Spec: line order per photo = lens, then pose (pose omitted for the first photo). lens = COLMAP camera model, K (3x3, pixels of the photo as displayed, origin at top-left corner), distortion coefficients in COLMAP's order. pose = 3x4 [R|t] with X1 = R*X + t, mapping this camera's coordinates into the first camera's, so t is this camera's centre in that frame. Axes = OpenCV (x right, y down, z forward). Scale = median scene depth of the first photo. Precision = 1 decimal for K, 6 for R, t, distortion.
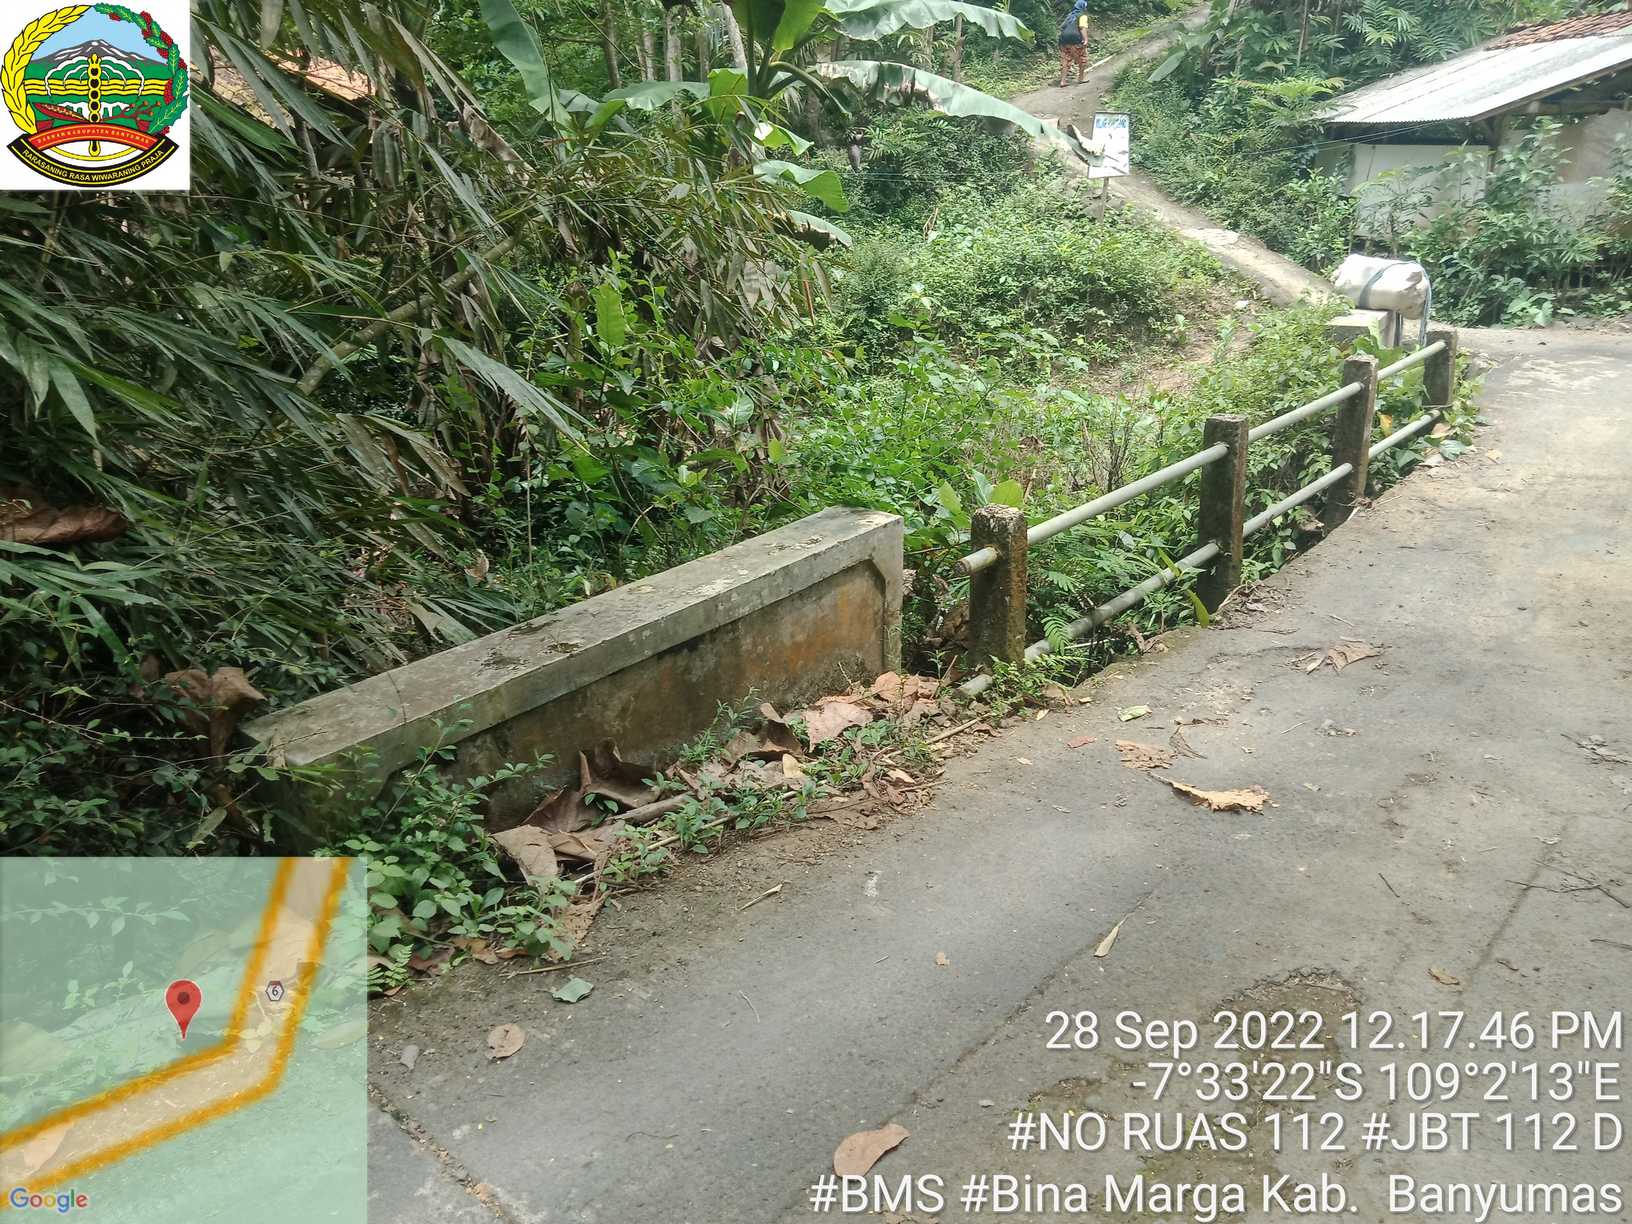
lens RADIAL K [[1166.2, 0, 816.0], [0, 1166.2, 612.0], [0, 0, 1]] dist [-0.000183, -0.011009]
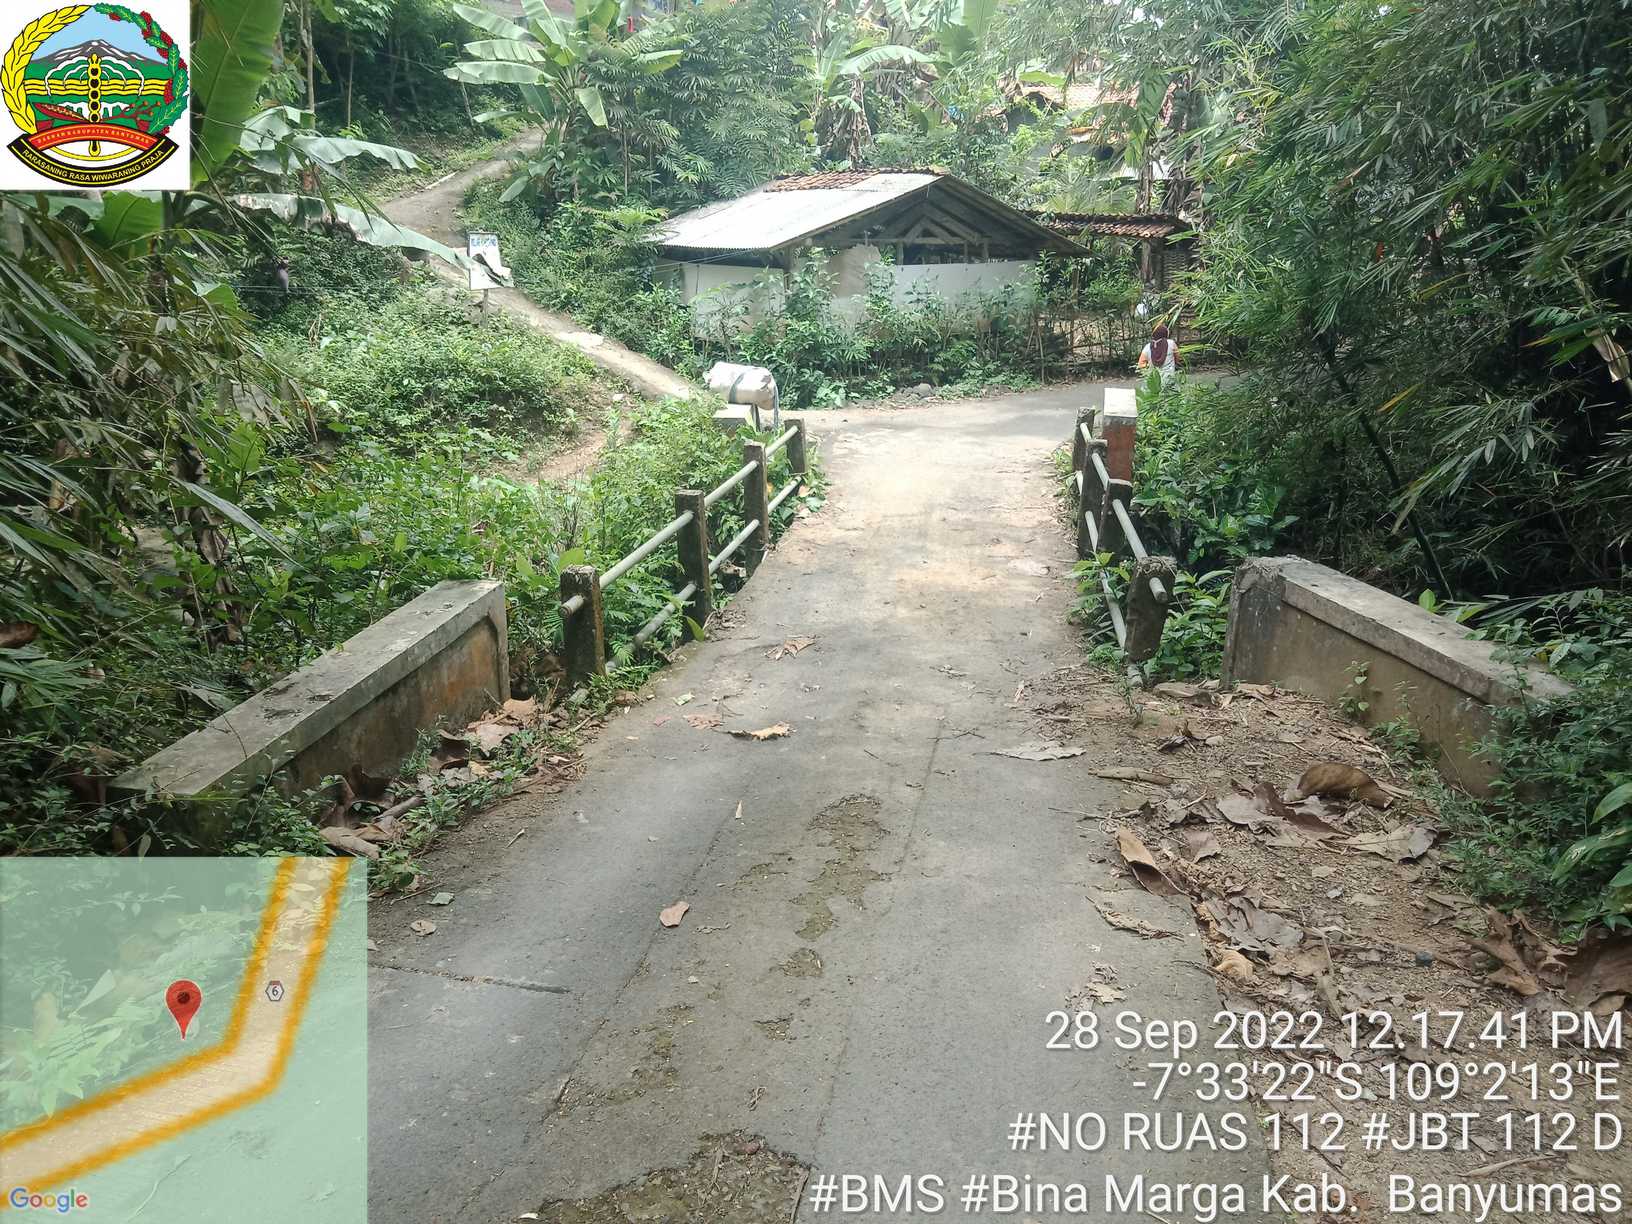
lens RADIAL K [[1169.7, 0, 816.0], [0, 1169.7, 612.0], [0, 0, 1]] dist [0.001184, -0.075235]
pose [[0.856538, -0.122083, 0.501436, -0.083506], [0.156860, 0.987236, -0.027584, 0.012793], [-0.491668, 0.102282, 0.864755, -0.094301]]
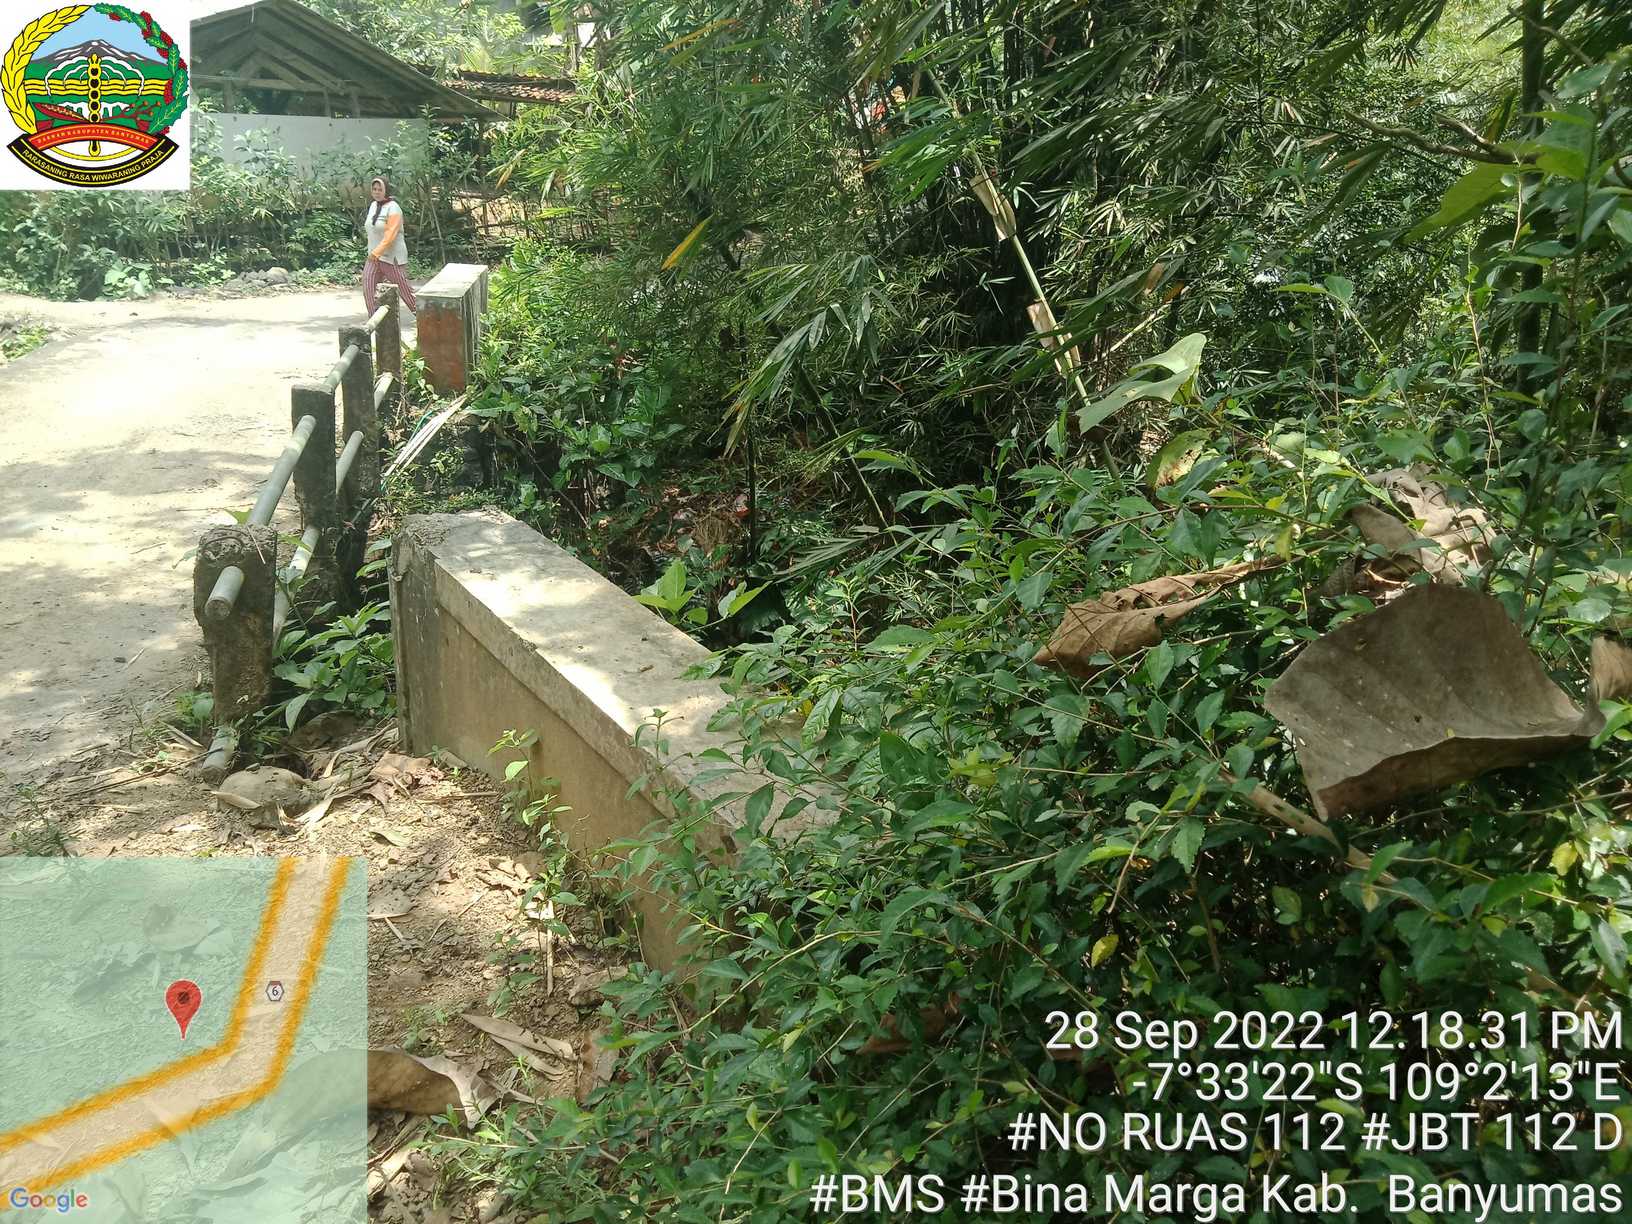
lens RADIAL K [[1166.2, 0, 816.0], [0, 1166.2, 612.0], [0, 0, 1]] dist [-0.000183, -0.011009]
pose [[0.581653, -0.242120, 0.776568, 0.123712], [0.228406, 0.964880, 0.129755, 0.012480], [-0.780711, 0.101900, 0.616528, -0.020489]]
